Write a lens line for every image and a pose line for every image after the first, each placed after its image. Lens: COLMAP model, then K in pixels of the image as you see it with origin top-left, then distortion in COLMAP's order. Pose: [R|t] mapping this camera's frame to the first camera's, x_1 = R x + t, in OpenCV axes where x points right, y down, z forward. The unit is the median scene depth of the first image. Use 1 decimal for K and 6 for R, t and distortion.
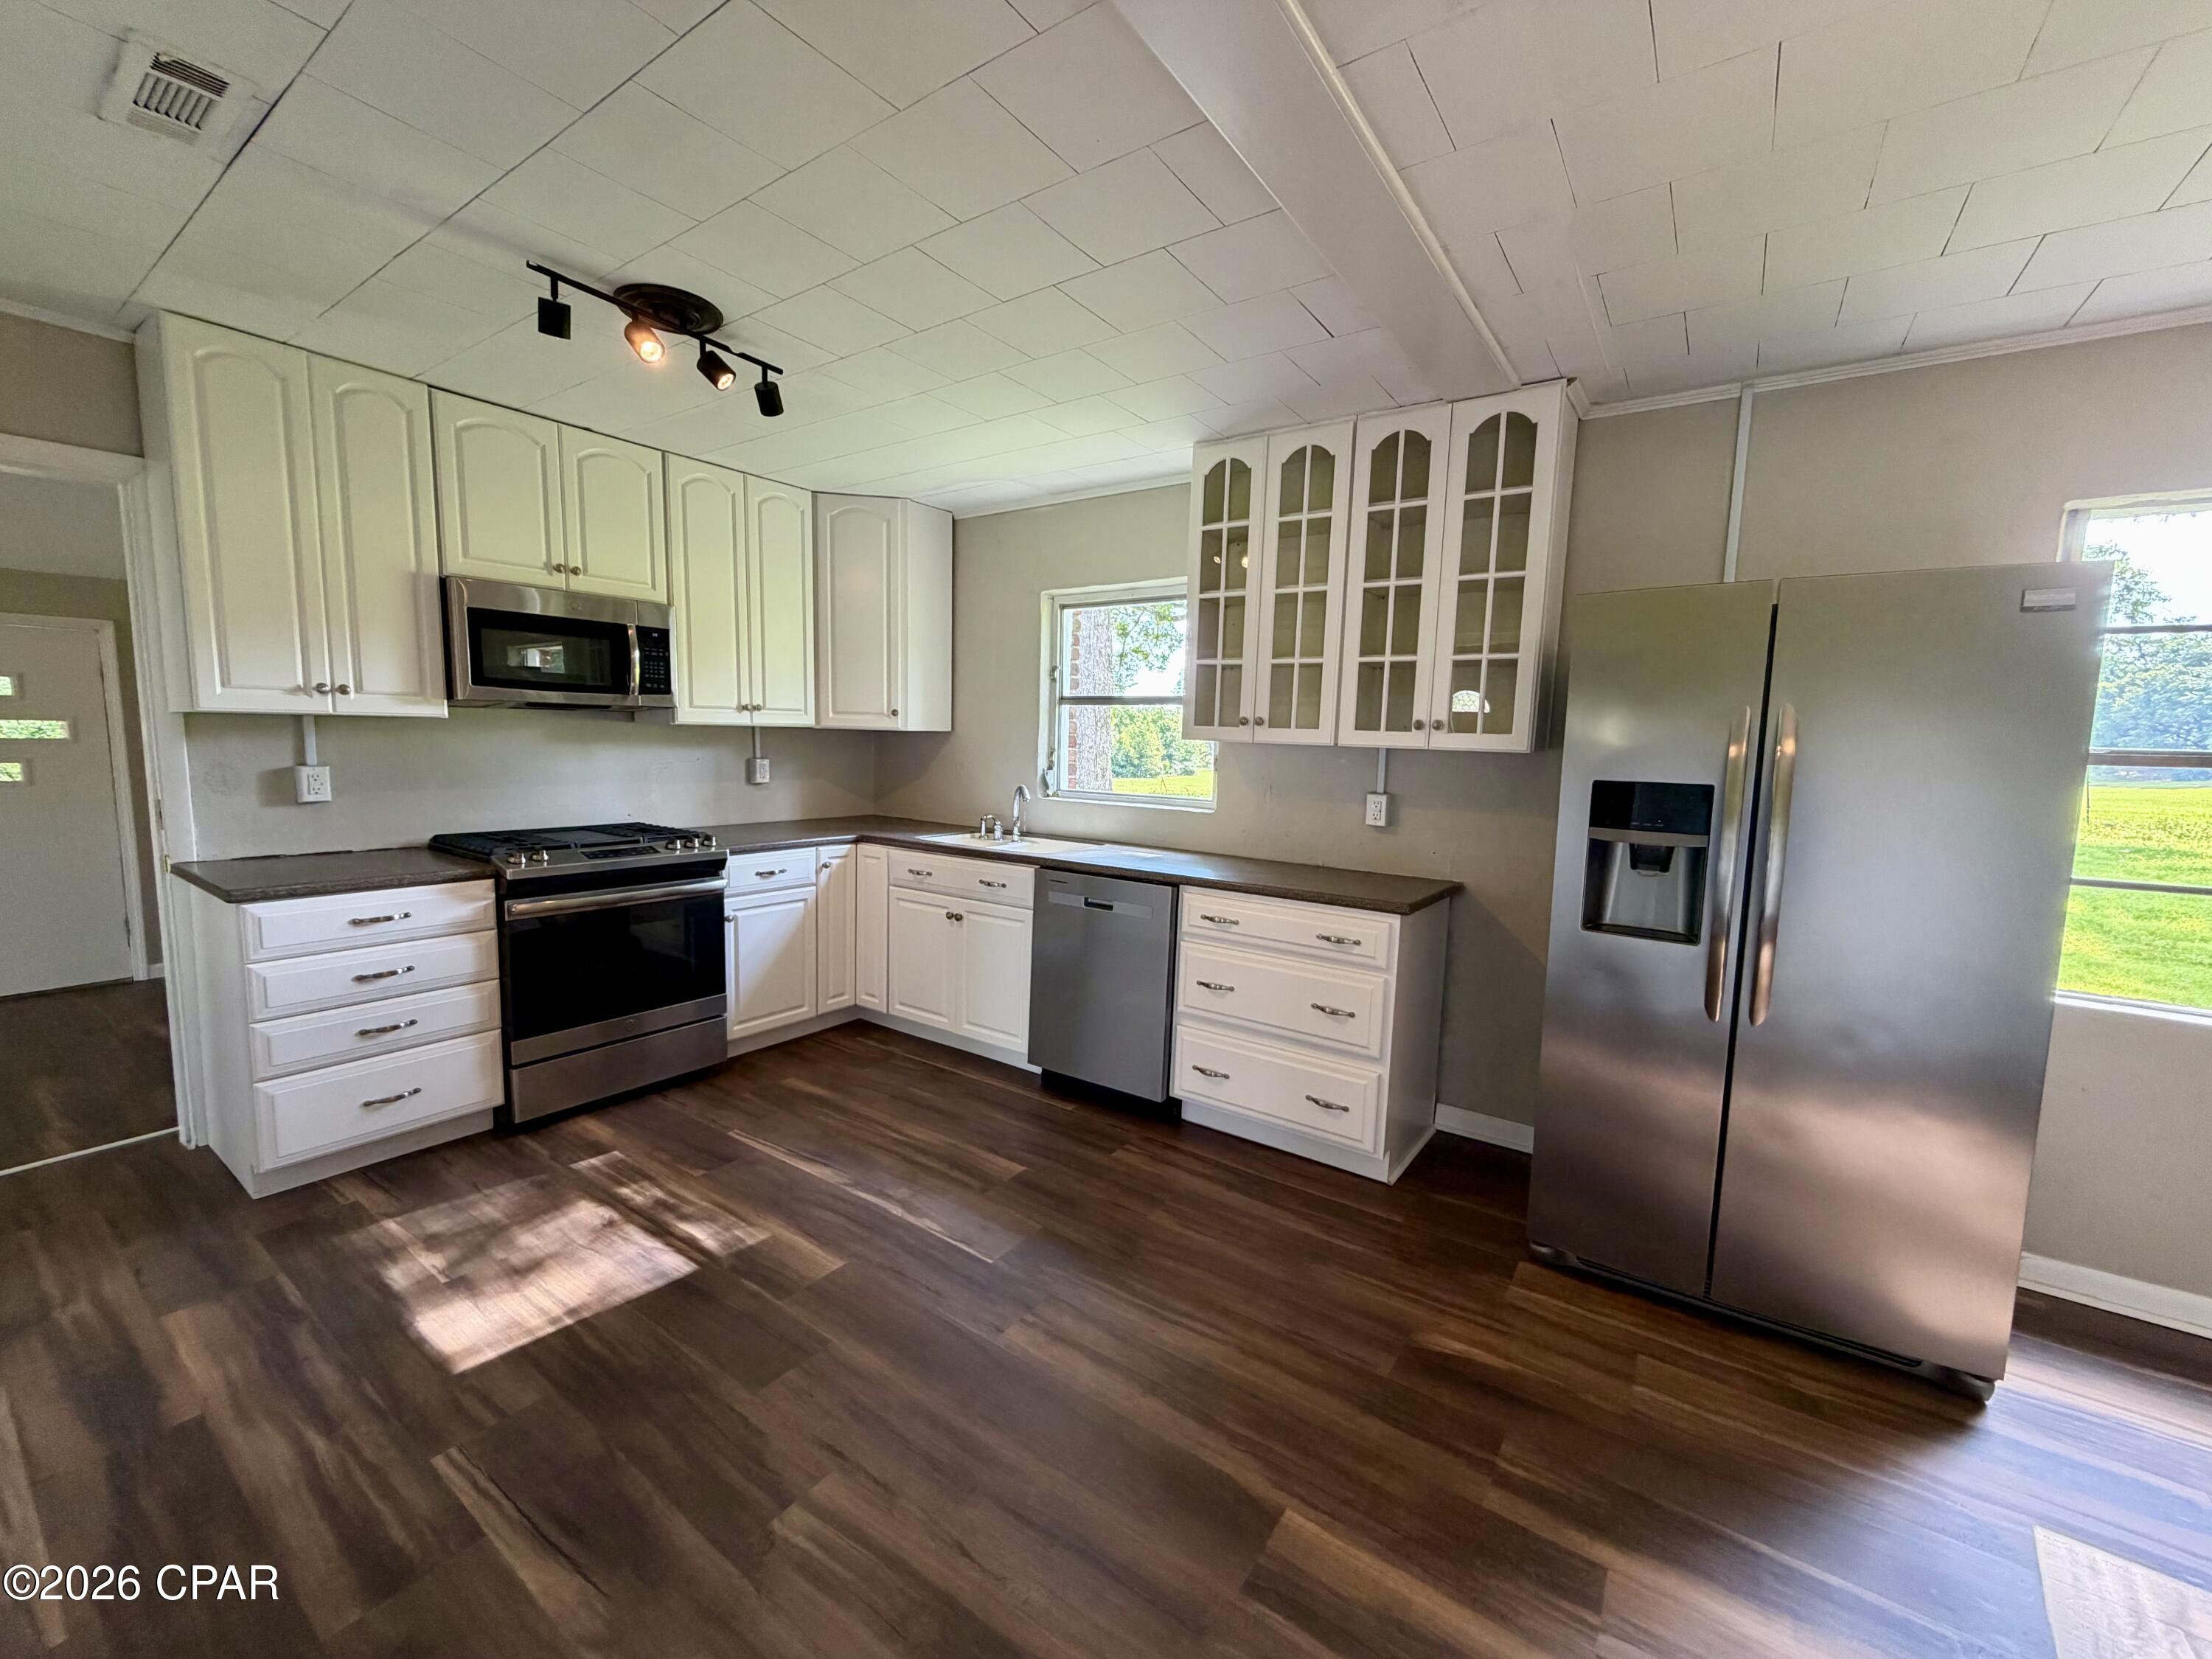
lens RADIAL K [[884.4, 0, 1100.9], [0, 884.4, 831.6], [0, 0, 1]] dist [0.000165, -0.000122]
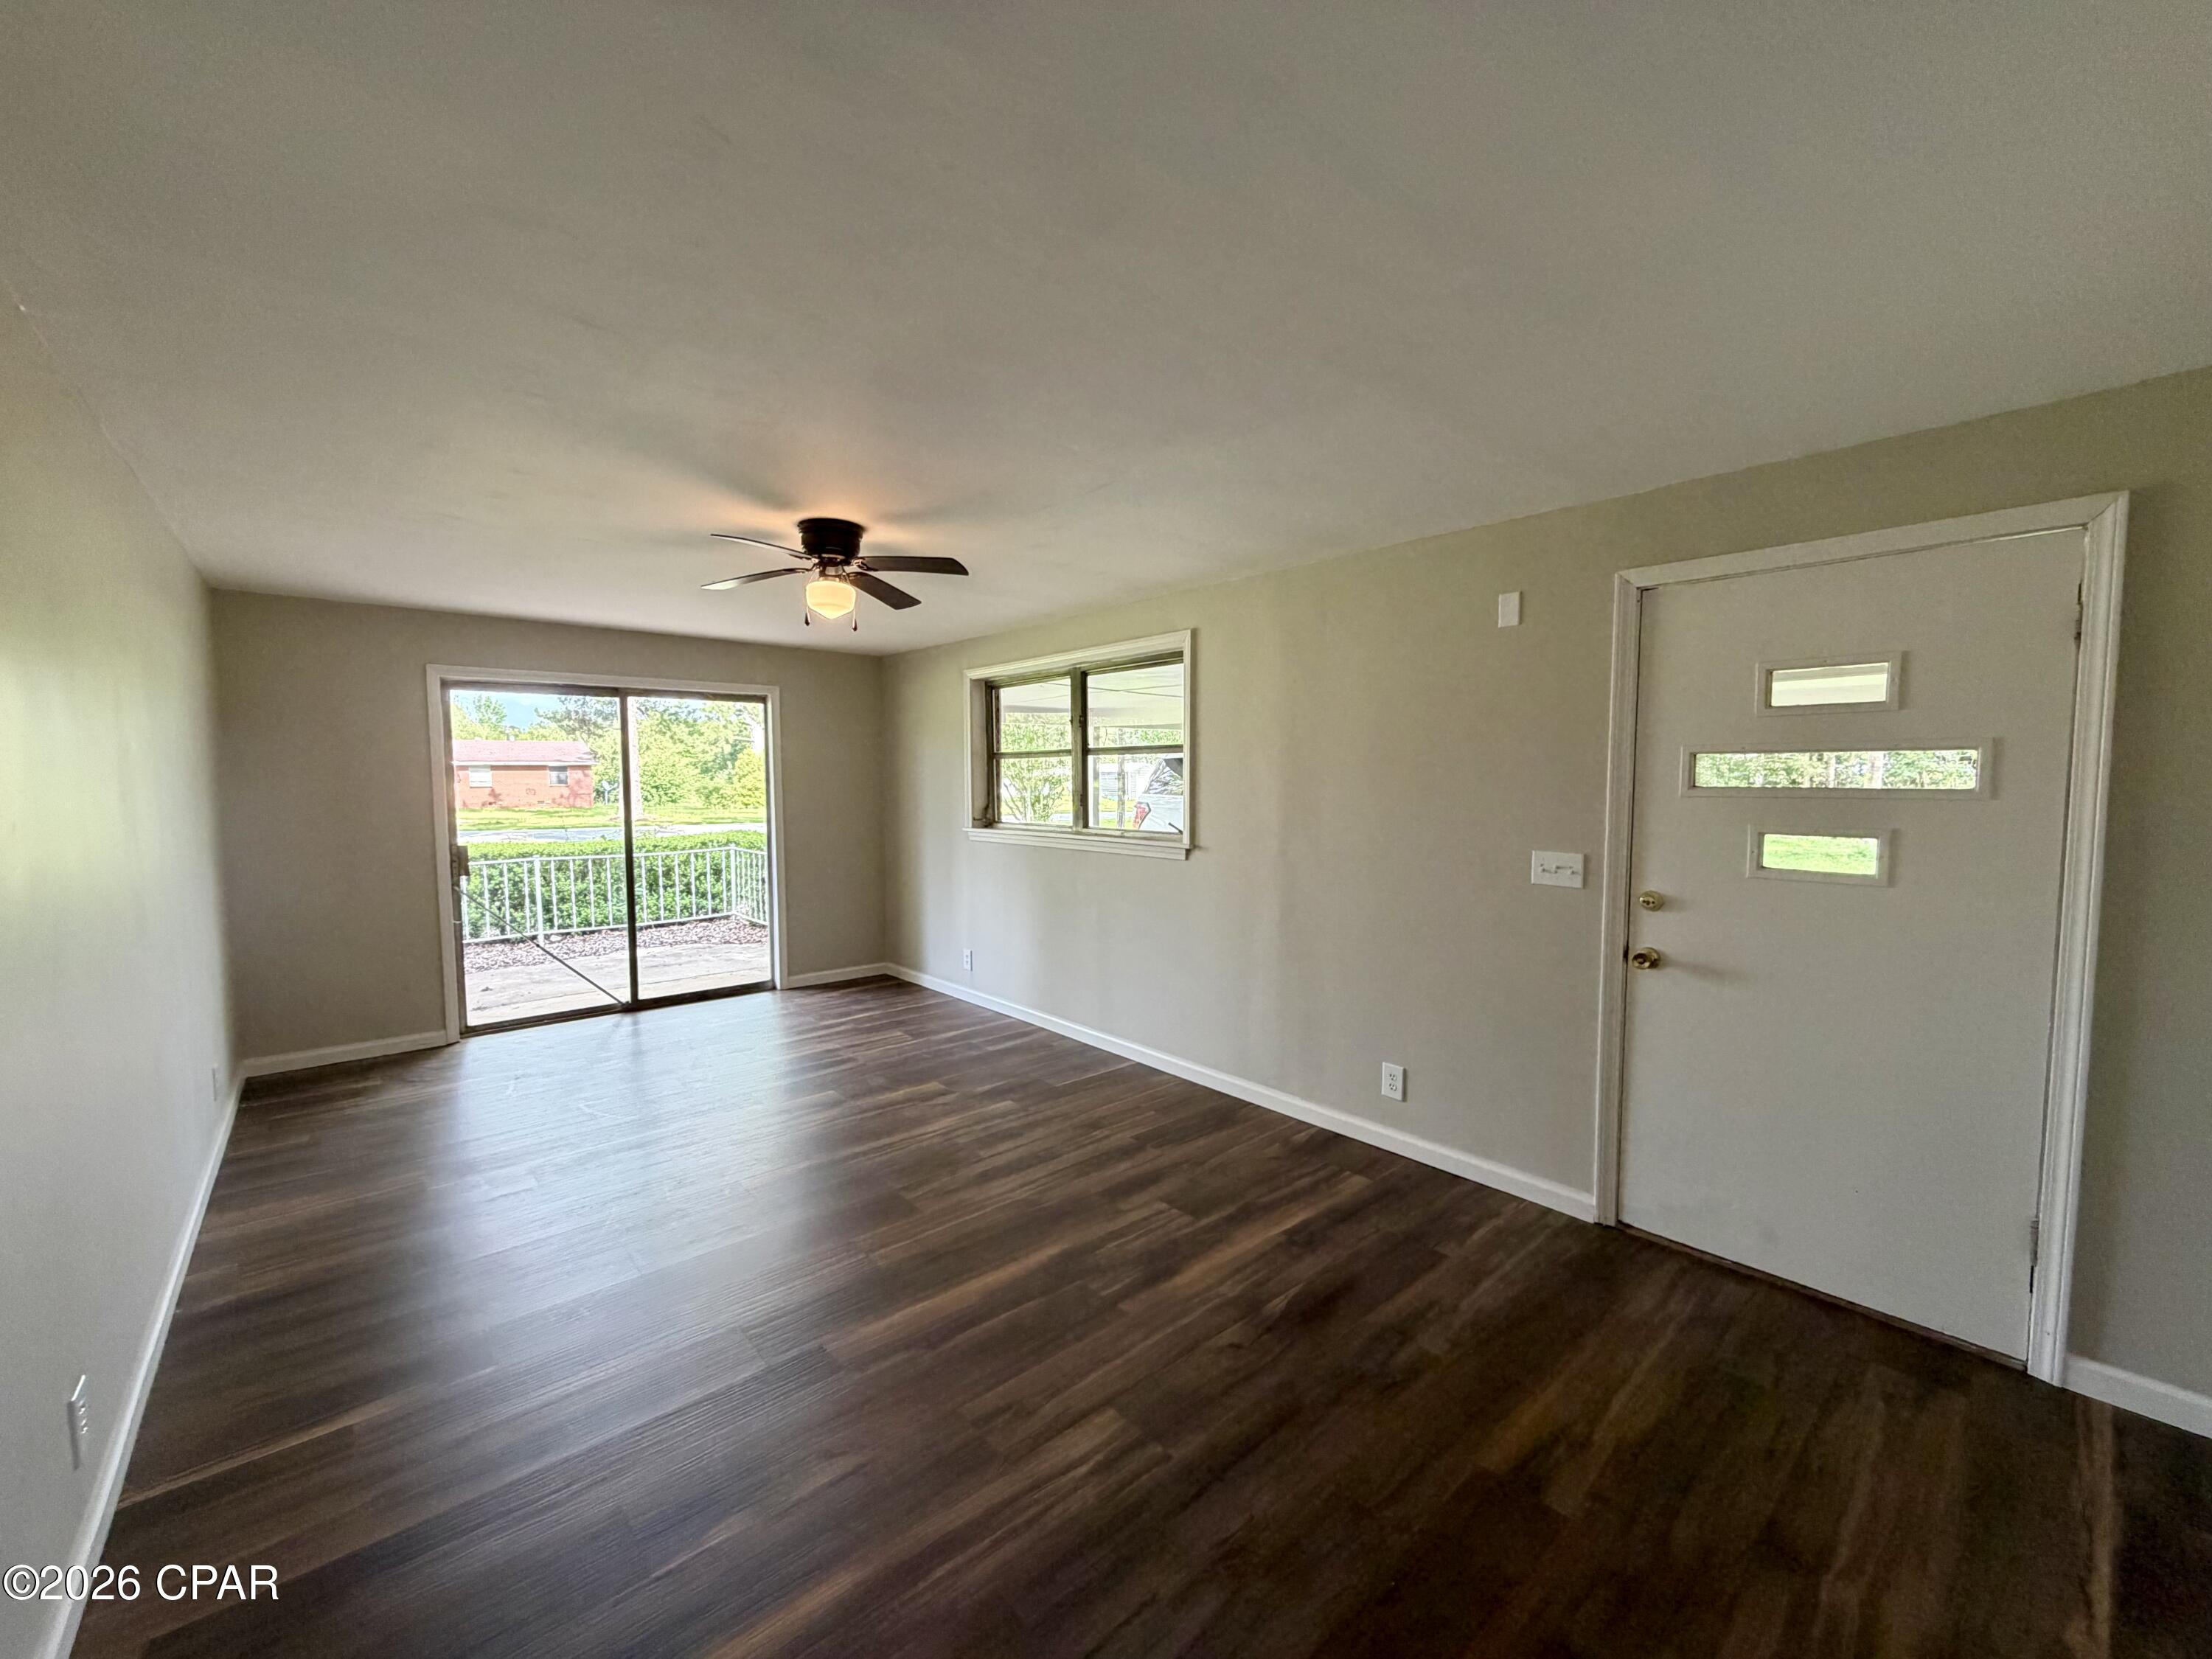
lens RADIAL K [[884.4, 0, 1110.0], [0, 884.4, 828.4], [0, 0, 1]] dist [0.000165, -0.000122]
pose [[-0.234054, 0.044984, -0.971182, -1.215458], [-0.112970, 0.990904, 0.073123, -0.132820], [0.965638, 0.126829, -0.226843, 1.305661]]
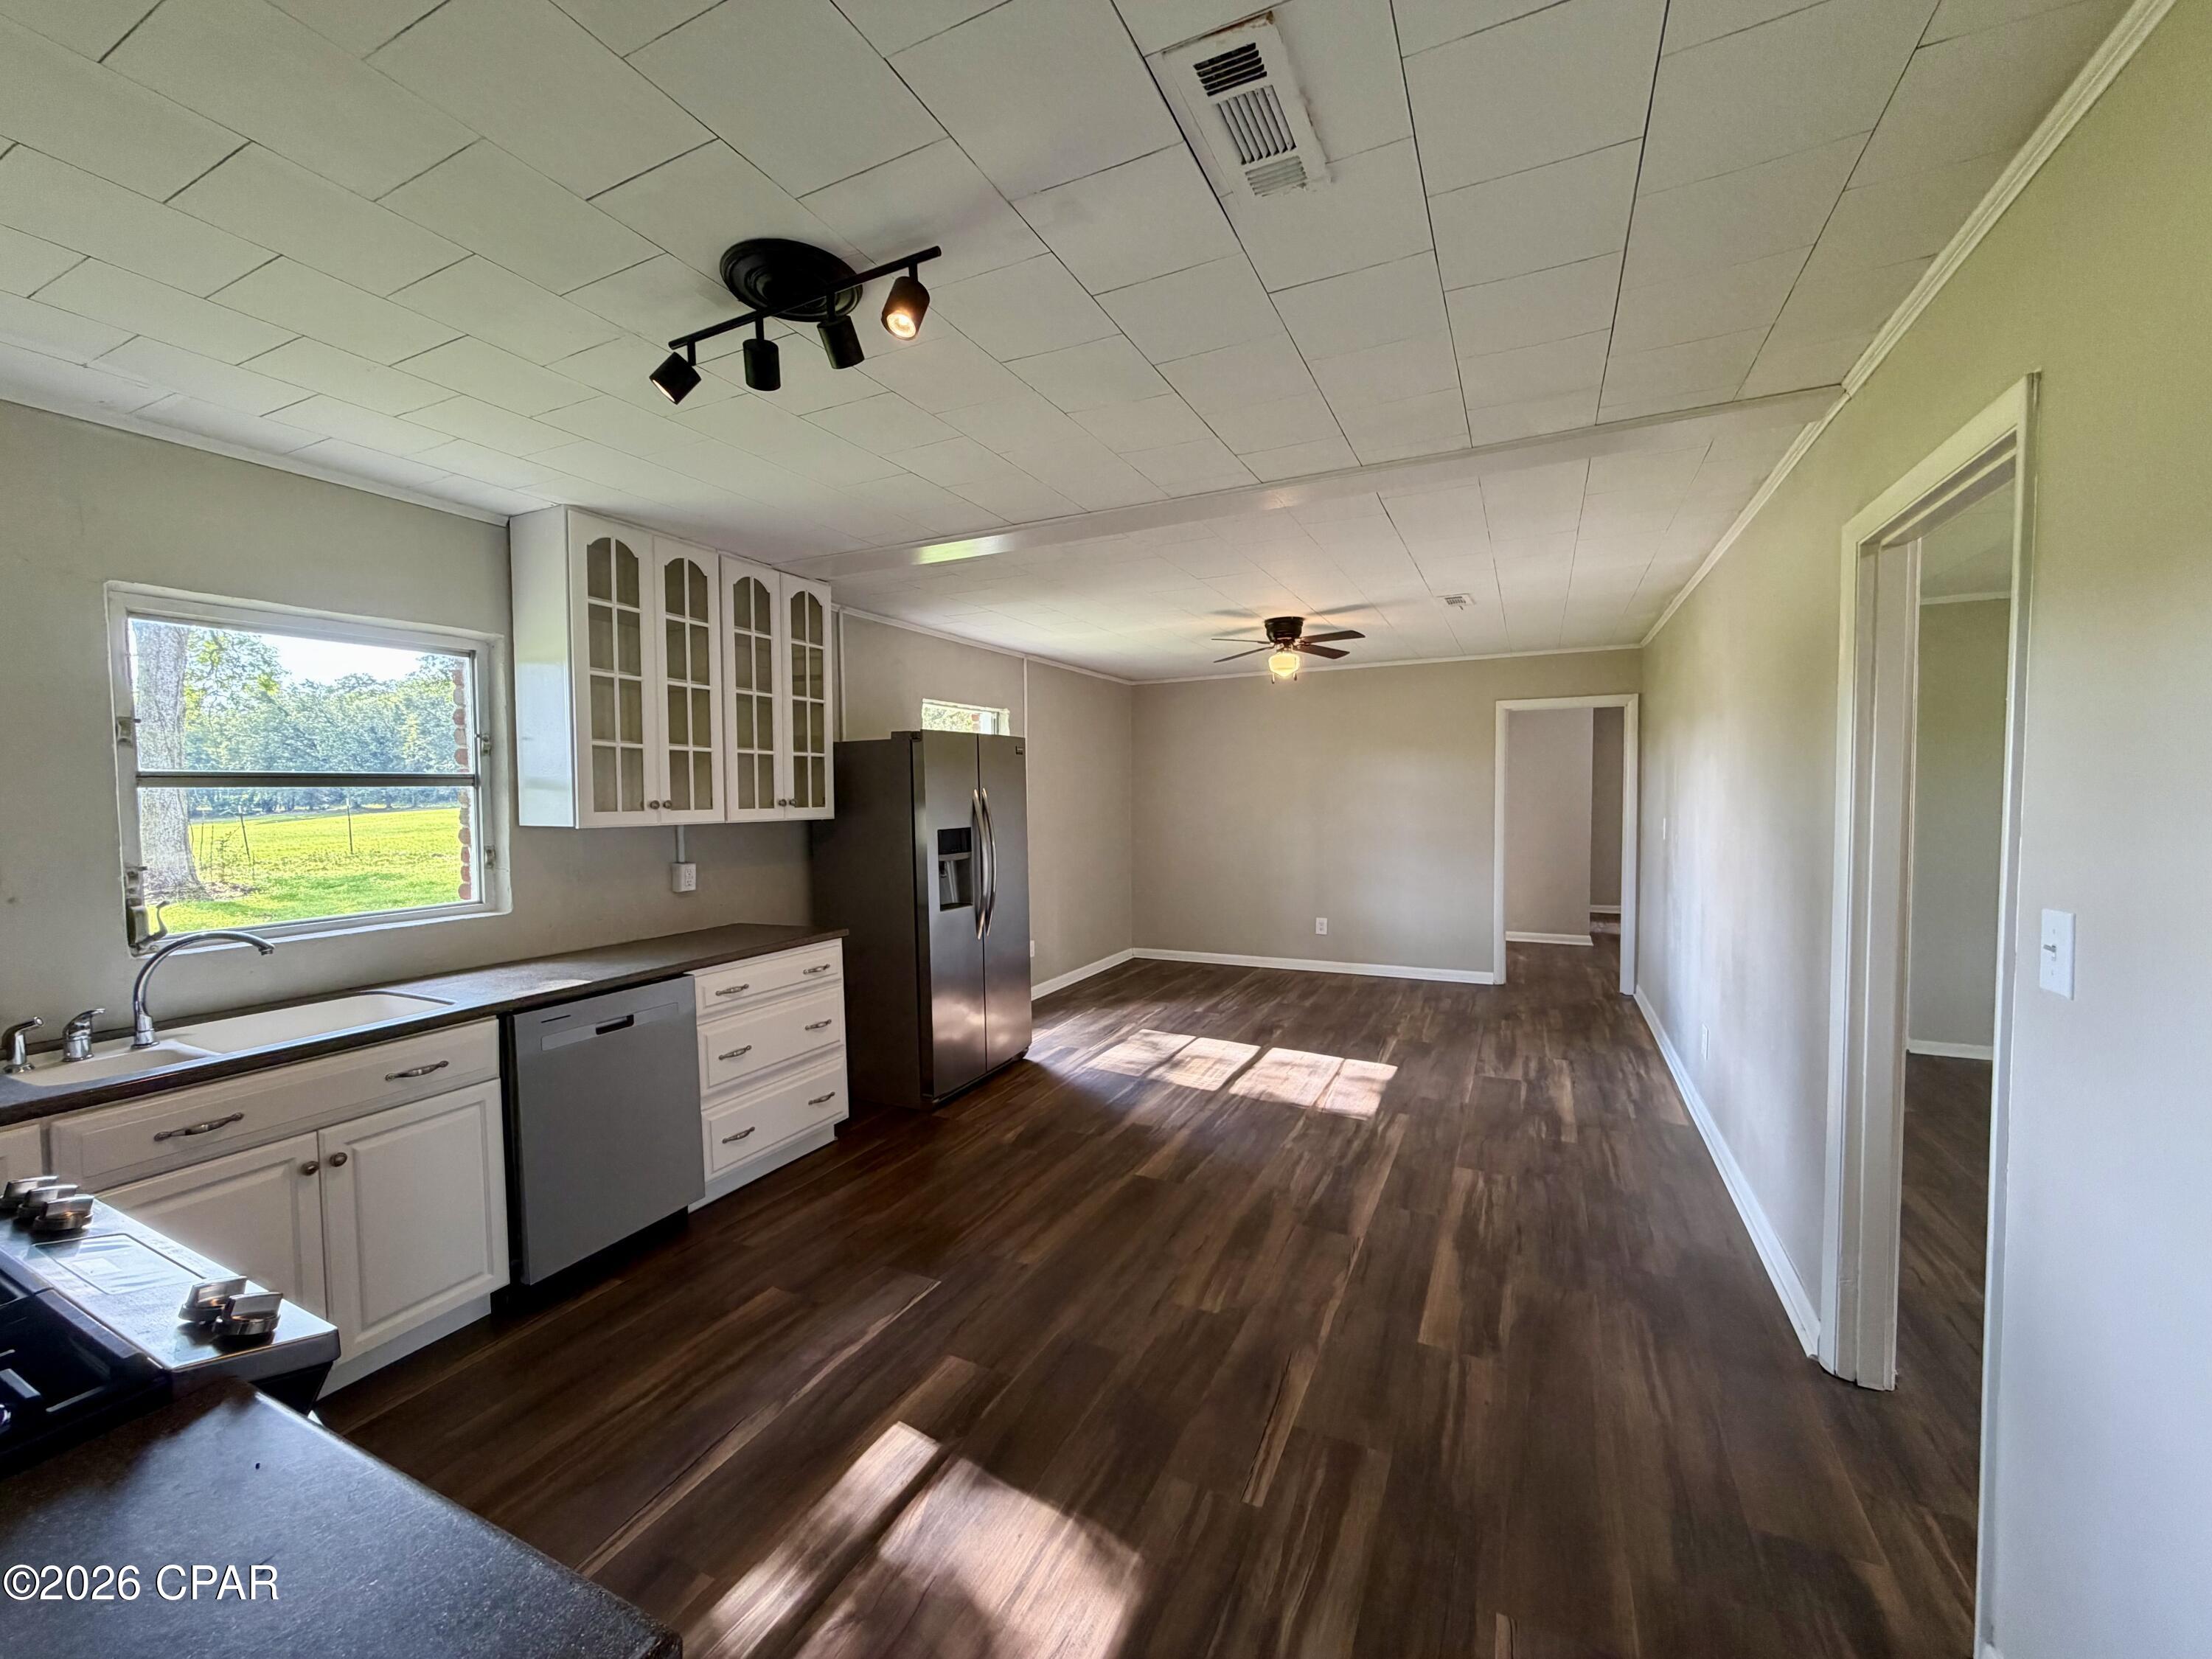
lens RADIAL K [[884.4, 0, 1100.2], [0, 884.4, 830.7], [0, 0, 1]] dist [0.000165, -0.000122]
pose [[-0.160841, -0.067594, 0.984663, -1.136951], [0.117793, 0.989207, 0.087147, -0.152966], [-0.979926, 0.130004, -0.151143, 0.815596]]
